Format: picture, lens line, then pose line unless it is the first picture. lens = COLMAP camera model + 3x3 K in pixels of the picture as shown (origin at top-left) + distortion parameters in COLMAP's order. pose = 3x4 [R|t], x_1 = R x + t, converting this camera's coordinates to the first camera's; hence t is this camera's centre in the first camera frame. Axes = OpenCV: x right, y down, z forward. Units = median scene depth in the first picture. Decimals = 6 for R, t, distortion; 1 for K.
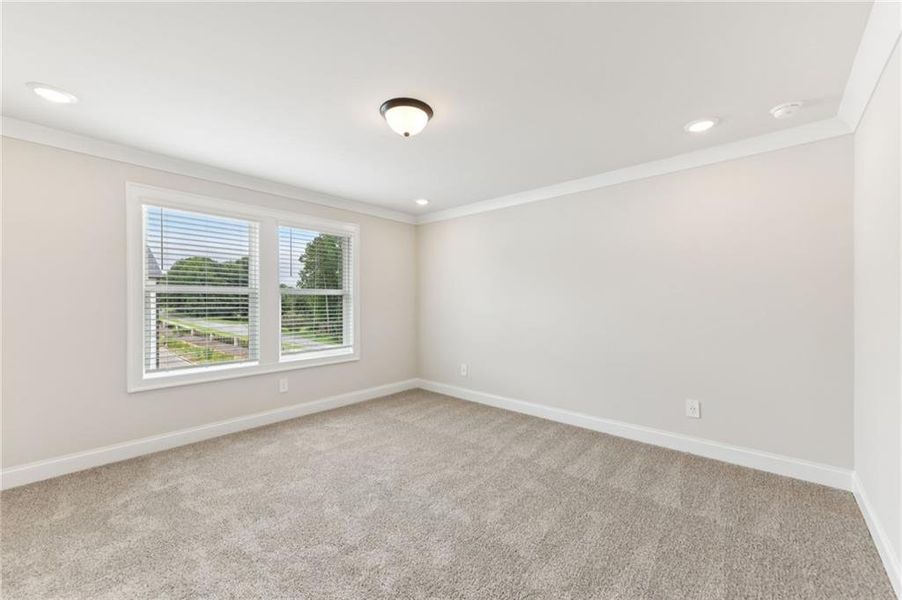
lens RADIAL K [[371.3, 0, 452.9], [0, 371.3, 303.9], [0, 0, 1]] dist [0.024880, 0.000190]
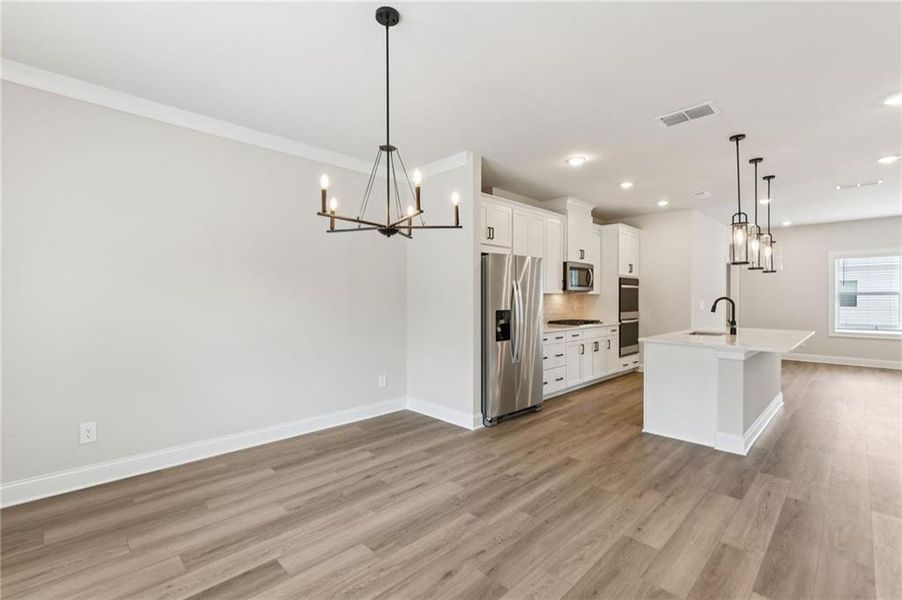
lens RADIAL K [[399.1, 0, 446.6], [0, 399.1, 297.7], [0, 0, 1]] dist [0.004587, -0.000387]
pose [[-0.063618, -0.001433, -0.997973, 1.429051], [-0.010816, 0.999941, -0.000746, 0.007568], [0.997916, 0.010746, -0.063630, -0.998722]]
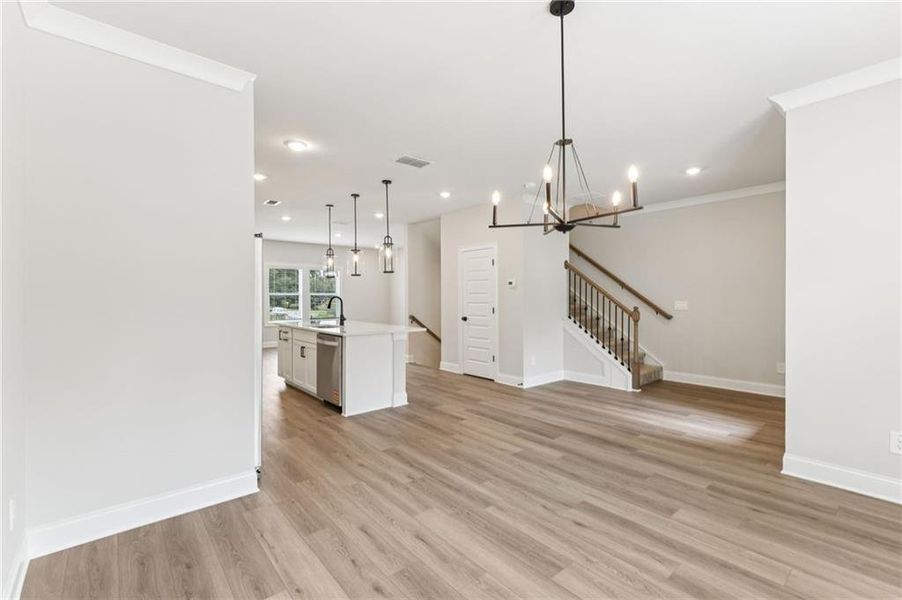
lens RADIAL K [[399.1, 0, 448.5], [0, 399.1, 299.3], [0, 0, 1]] dist [0.004587, -0.000387]
pose [[0.991603, -0.001717, -0.129310, 0.848326], [0.001253, 0.999992, -0.003671, 0.013367], [0.129316, 0.003478, 0.991597, -1.615553]]
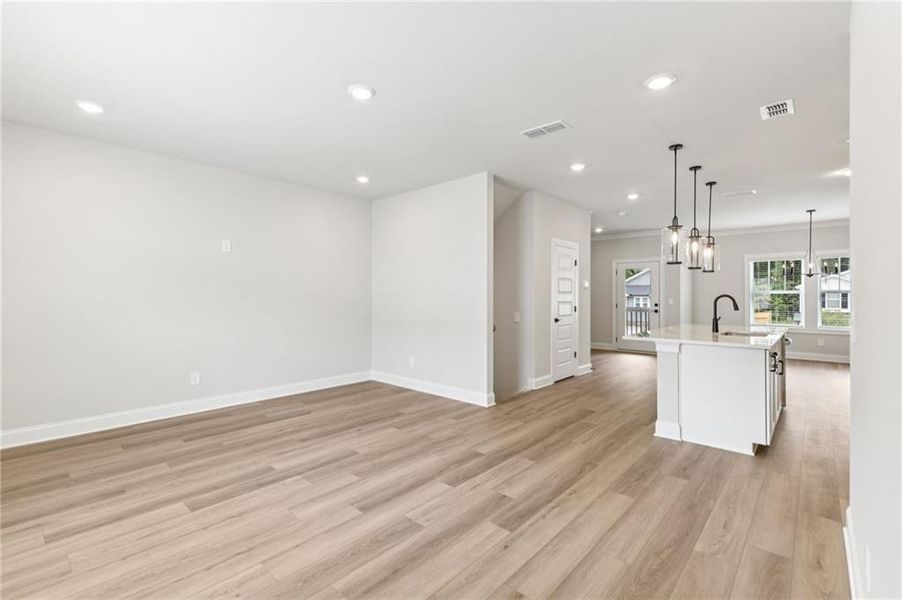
lens RADIAL K [[399.1, 0, 447.4], [0, 399.1, 296.8], [0, 0, 1]] dist [0.004587, -0.000387]
pose [[-0.002631, -0.004477, 0.999987, -0.763627], [0.008583, 0.999953, 0.004499, -0.009260], [-0.999960, 0.008595, -0.002592, 0.424816]]
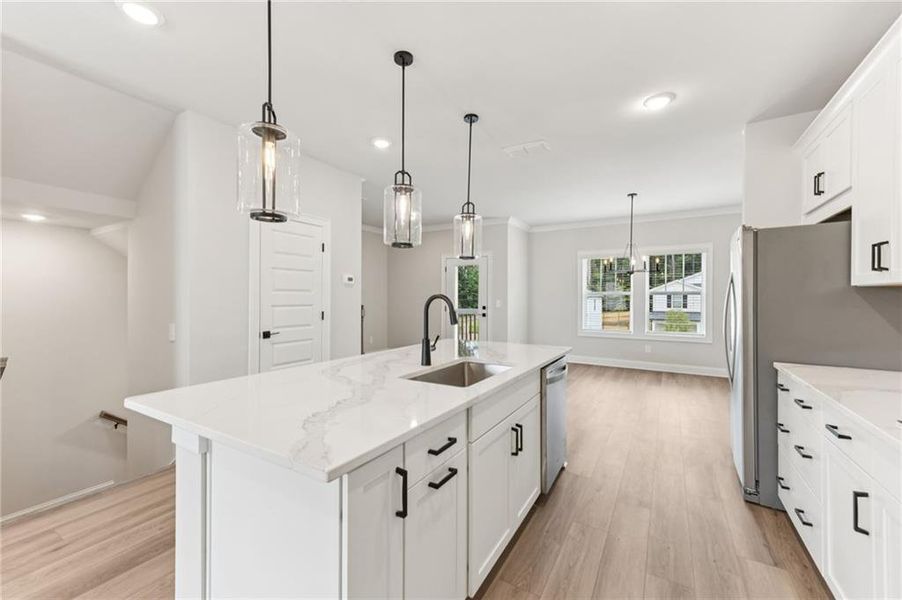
lens RADIAL K [[360.7, 0, 448.0], [0, 360.7, 299.8], [0, 0, 1]] dist [0.006995, 0.000137]
pose [[-0.194692, -0.010050, 0.980813, -0.197657], [0.004643, 0.999927, 0.011167, -0.000912], [-0.980853, 0.006728, -0.194632, -0.230801]]
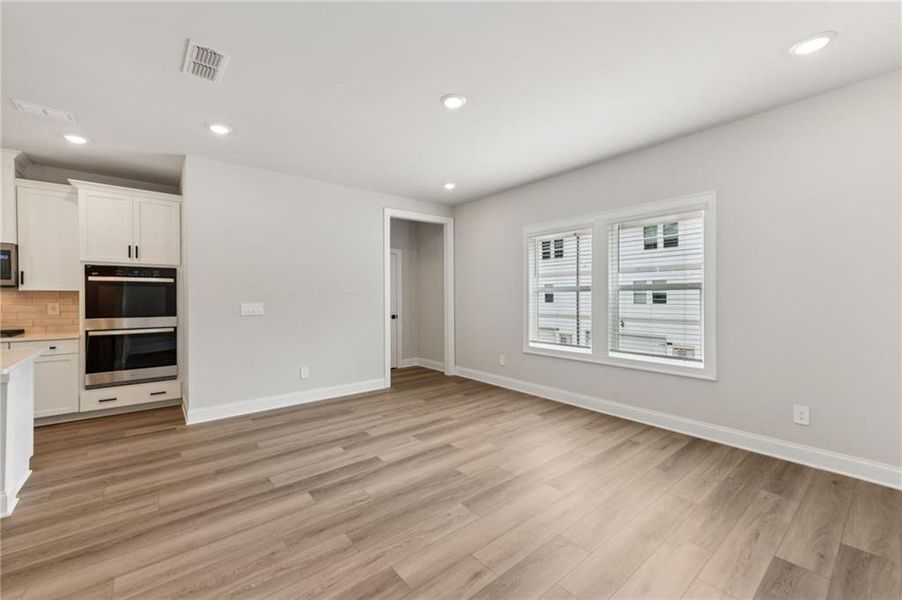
lens RADIAL K [[360.7, 0, 444.8], [0, 360.7, 300.1], [0, 0, 1]] dist [0.006995, 0.000137]
pose [[-0.161544, 0.009605, -0.986819, 0.568123], [-0.007831, 0.999909, 0.011014, -0.008704], [0.986834, 0.009507, -0.161454, 0.659453]]
